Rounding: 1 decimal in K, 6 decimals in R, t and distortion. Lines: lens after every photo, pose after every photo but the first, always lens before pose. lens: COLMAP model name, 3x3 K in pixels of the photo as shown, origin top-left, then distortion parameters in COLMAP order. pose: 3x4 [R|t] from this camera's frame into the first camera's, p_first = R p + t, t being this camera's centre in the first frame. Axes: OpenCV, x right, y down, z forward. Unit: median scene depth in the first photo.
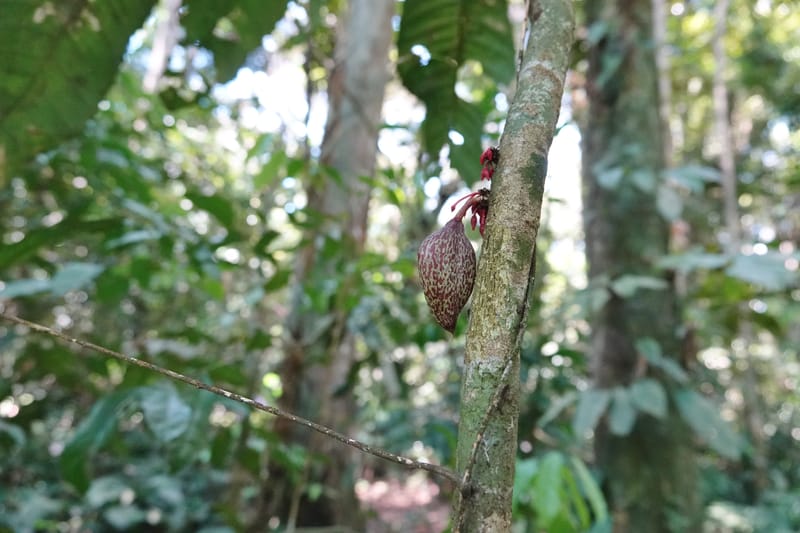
lens RADIAL K [[553.6, 0, 400.0], [0, 553.6, 266.5], [0, 0, 1]] dist [-0.000665, -0.003370]
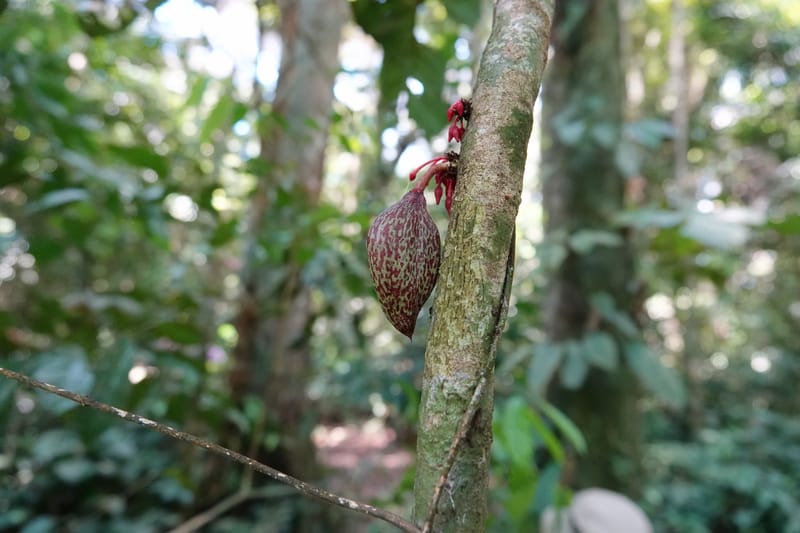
lens RADIAL K [[553.6, 0, 400.0], [0, 553.6, 266.5], [0, 0, 1]] dist [-0.000665, -0.003370]
pose [[0.997059, 0.002824, 0.076588, 0.018086], [-0.009671, 0.995968, 0.089182, -0.048277], [-0.076028, -0.089661, 0.993066, 0.207953]]
